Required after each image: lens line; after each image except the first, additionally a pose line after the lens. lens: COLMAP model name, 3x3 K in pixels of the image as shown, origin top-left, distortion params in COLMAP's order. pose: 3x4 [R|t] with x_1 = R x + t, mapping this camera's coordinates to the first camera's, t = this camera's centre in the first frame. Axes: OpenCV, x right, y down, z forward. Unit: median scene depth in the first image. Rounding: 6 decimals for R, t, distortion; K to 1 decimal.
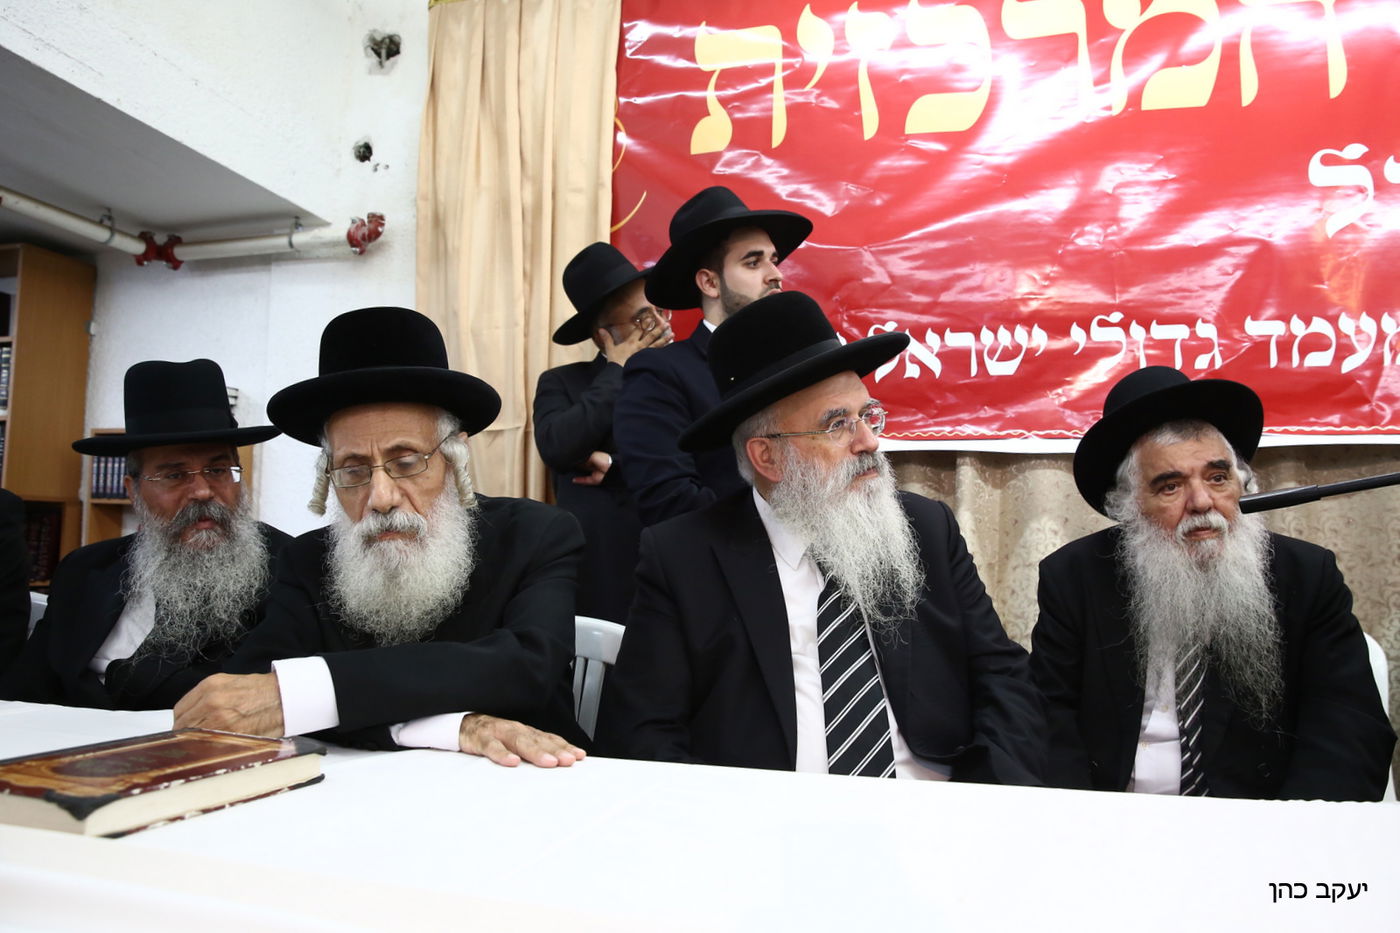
lens RADIAL K [[1005.0, 0, 697.4], [0, 1005.0, 474.6], [0, 0, 1]] dist [-0.078592, 0.003025]
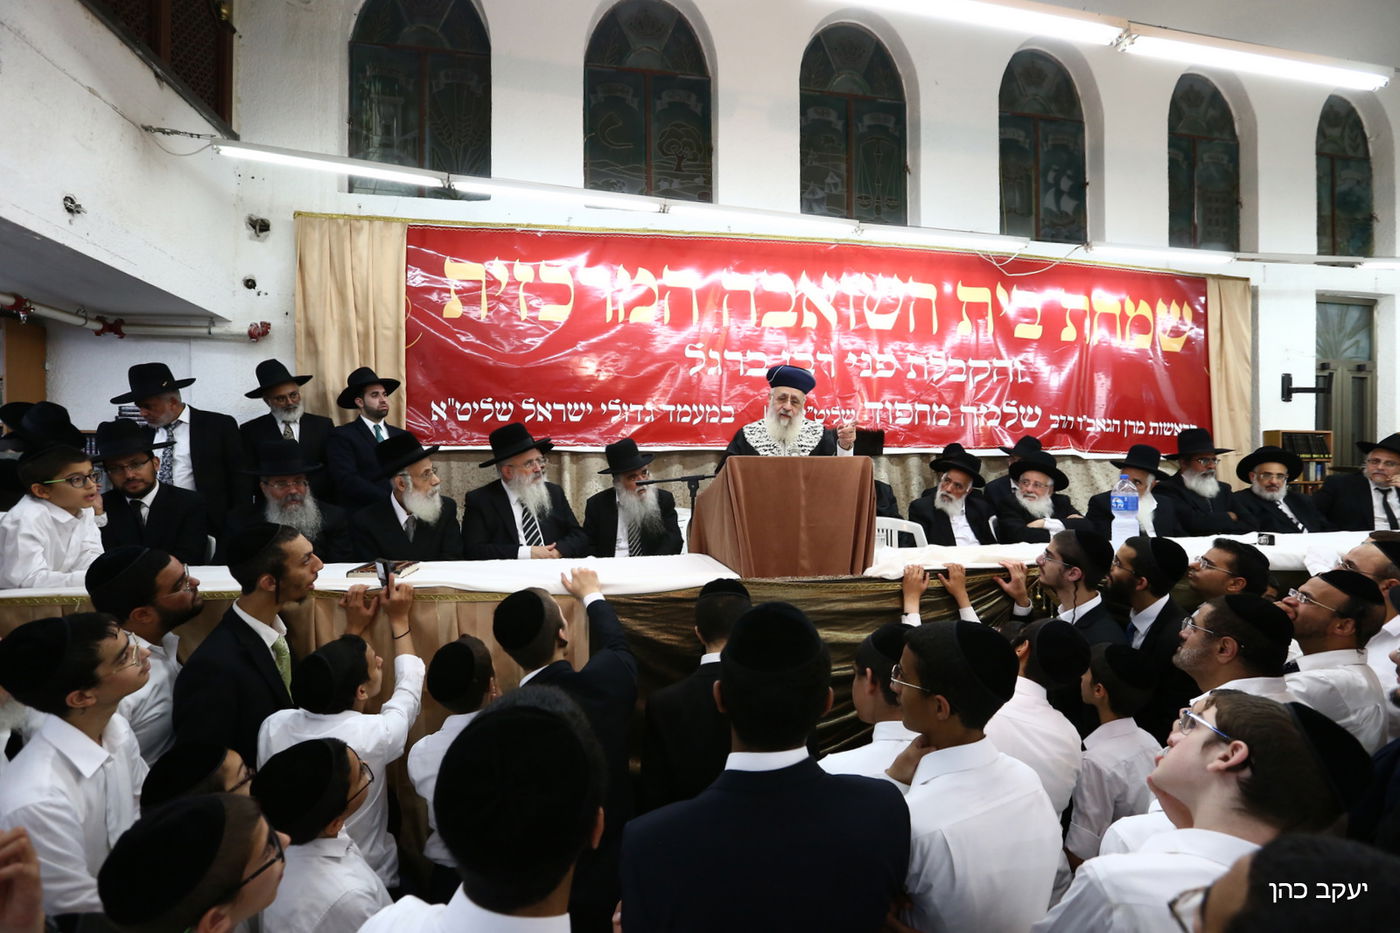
lens RADIAL K [[649.8, 0, 693.9], [0, 649.8, 459.7], [0, 0, 1]] dist [-0.002389, 0.000509]
pose [[0.878096, -0.011954, 0.478335, -0.232032], [-0.031380, 0.996097, 0.082497, -0.147014], [-0.477454, -0.087450, 0.874294, -0.633421]]
